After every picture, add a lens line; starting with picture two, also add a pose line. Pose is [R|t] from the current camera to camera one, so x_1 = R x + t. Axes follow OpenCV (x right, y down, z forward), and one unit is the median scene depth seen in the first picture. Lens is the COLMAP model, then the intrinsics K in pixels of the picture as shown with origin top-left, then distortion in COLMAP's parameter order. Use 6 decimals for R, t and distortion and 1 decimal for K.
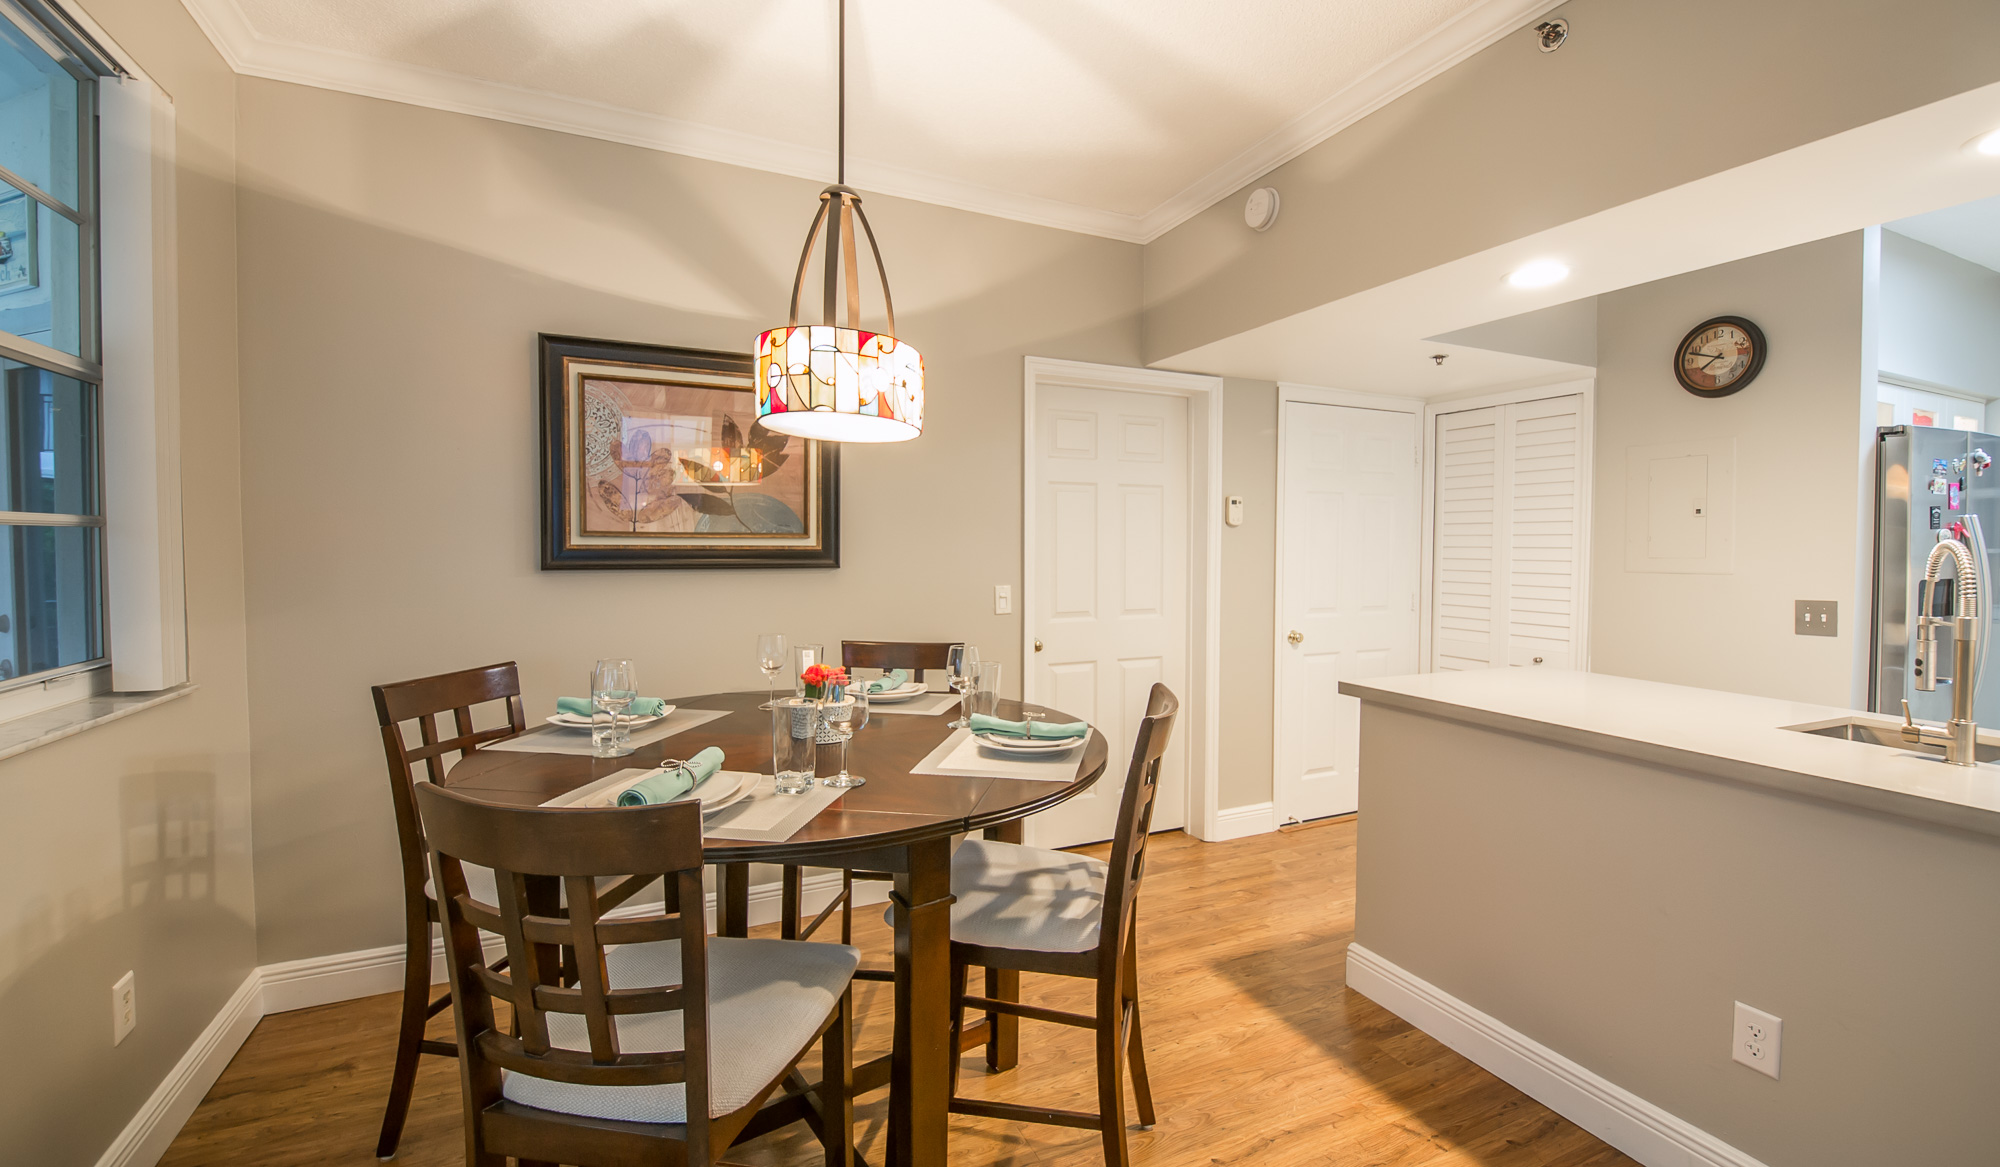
lens RADIAL K [[842.7, 0, 1020.6], [0, 842.7, 569.9], [0, 0, 1]] dist [-0.001198, -0.000169]
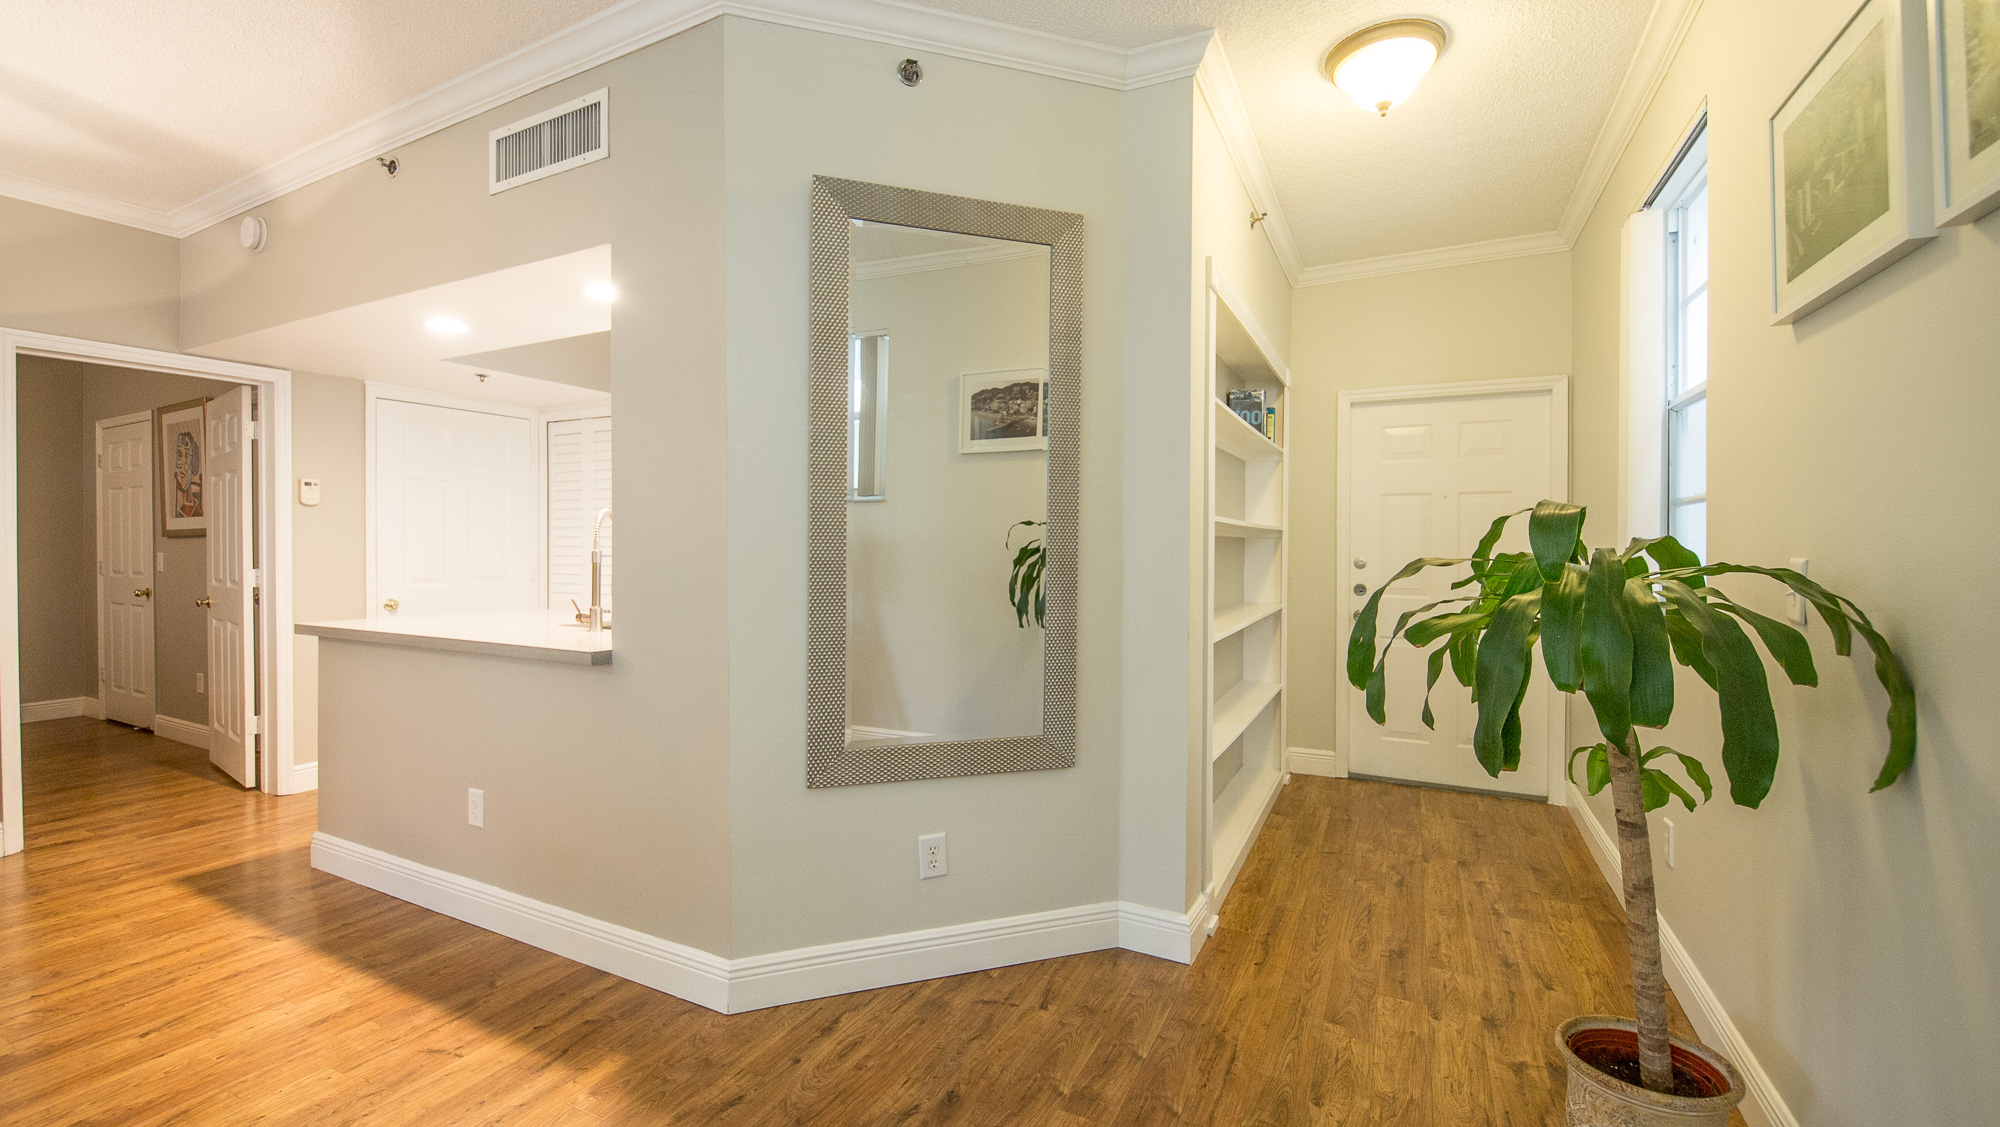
lens RADIAL K [[822.9, 0, 1002.0], [0, 822.9, 549.0], [0, 0, 1]] dist [0.013903, -0.014971]
pose [[0.793598, -0.007949, 0.608390, 0.426354], [0.023081, 0.999588, -0.017046, 0.060393], [-0.608004, 0.027570, 0.793455, -0.559526]]
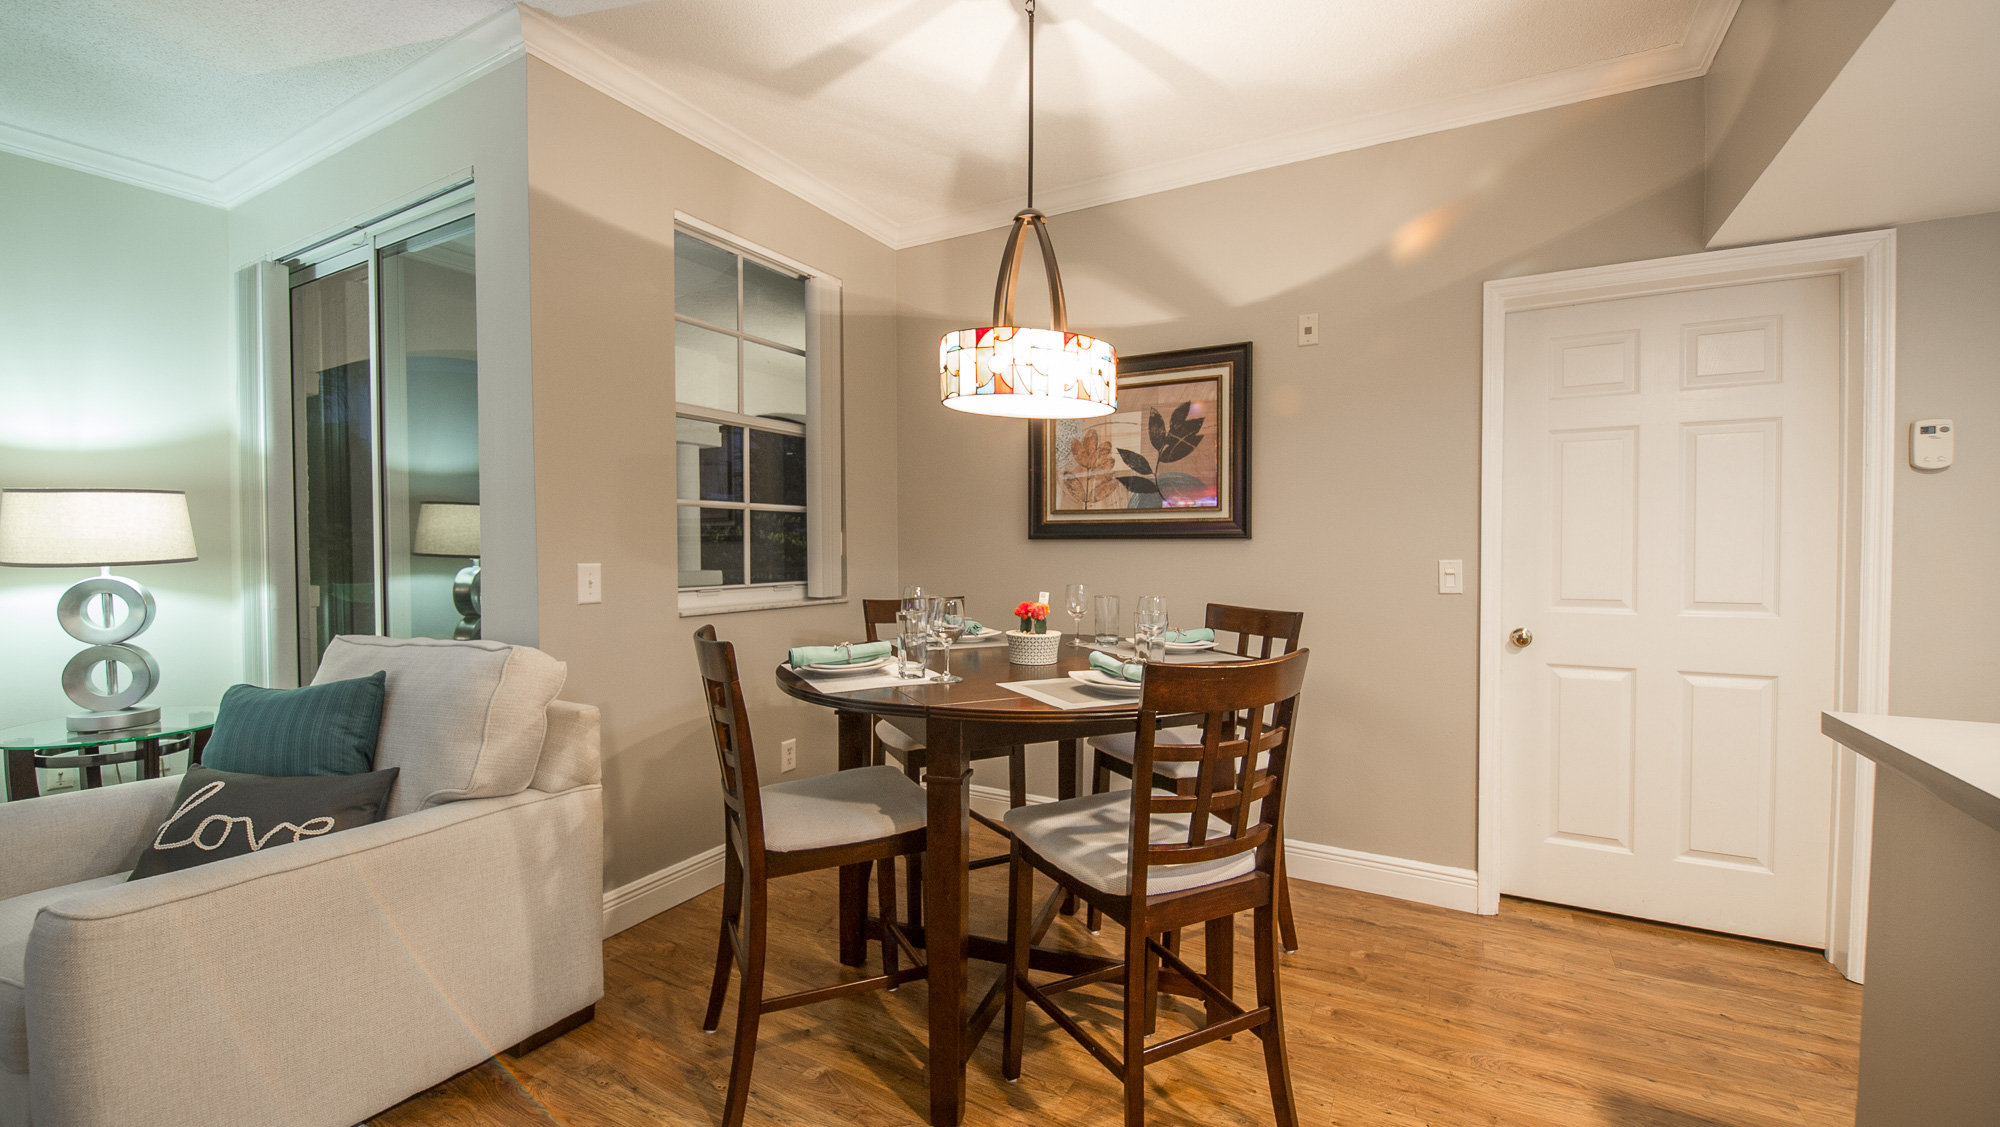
lens RADIAL K [[816.5, 0, 998.2], [0, 816.5, 564.2], [0, 0, 1]] dist [0.014889, -0.014083]
pose [[0.572533, 0.012927, -0.819780, 0.468620], [-0.022029, 0.999757, 0.000380, 0.038563], [0.819585, 0.017841, 0.572679, 0.182902]]
